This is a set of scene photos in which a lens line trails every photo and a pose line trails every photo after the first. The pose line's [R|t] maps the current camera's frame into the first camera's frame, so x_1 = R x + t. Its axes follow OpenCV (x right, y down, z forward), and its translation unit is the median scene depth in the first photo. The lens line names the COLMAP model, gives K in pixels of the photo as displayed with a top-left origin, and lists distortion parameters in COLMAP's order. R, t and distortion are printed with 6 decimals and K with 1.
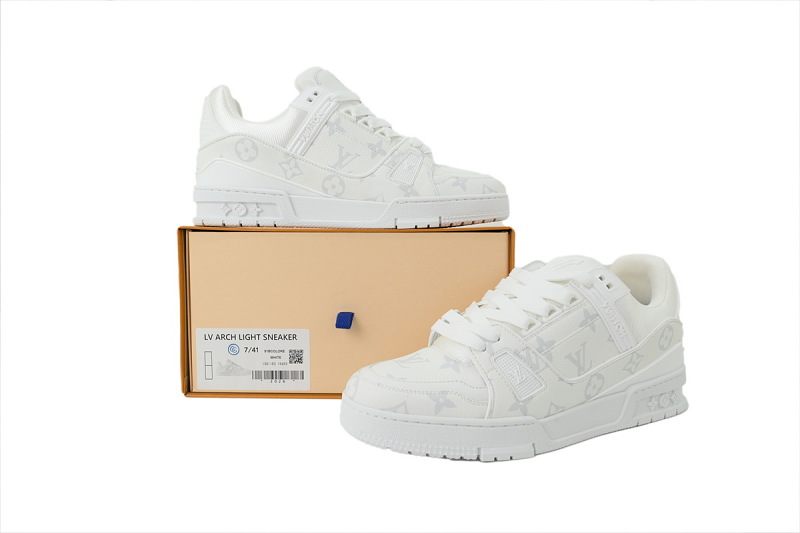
lens RADIAL K [[553.0, 0, 400.0], [0, 553.0, 266.5], [0, 0, 1]] dist [0.000370, -0.000066]
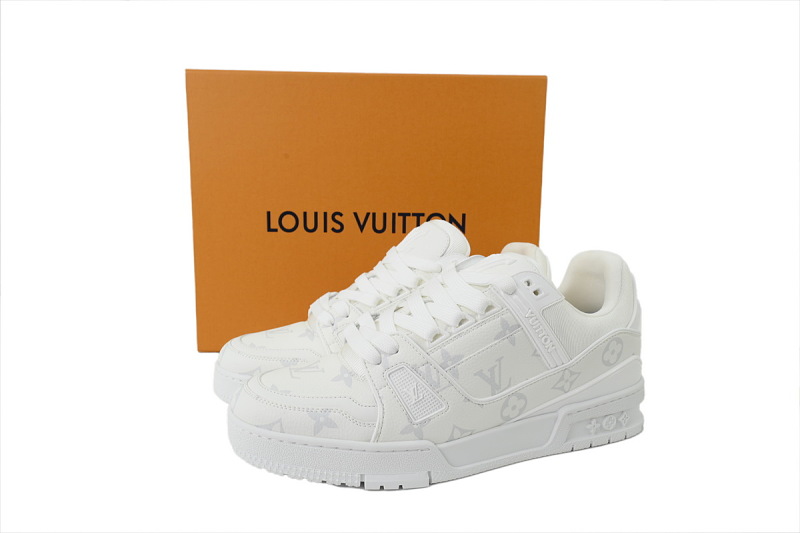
lens RADIAL K [[553.0, 0, 400.0], [0, 553.0, 266.5], [0, 0, 1]] dist [0.000370, -0.000066]
pose [[0.994397, 0.022291, -0.103334, 0.268338], [-0.016318, 0.998166, 0.058290, -0.053686], [0.104444, -0.056277, 0.992937, 0.134976]]
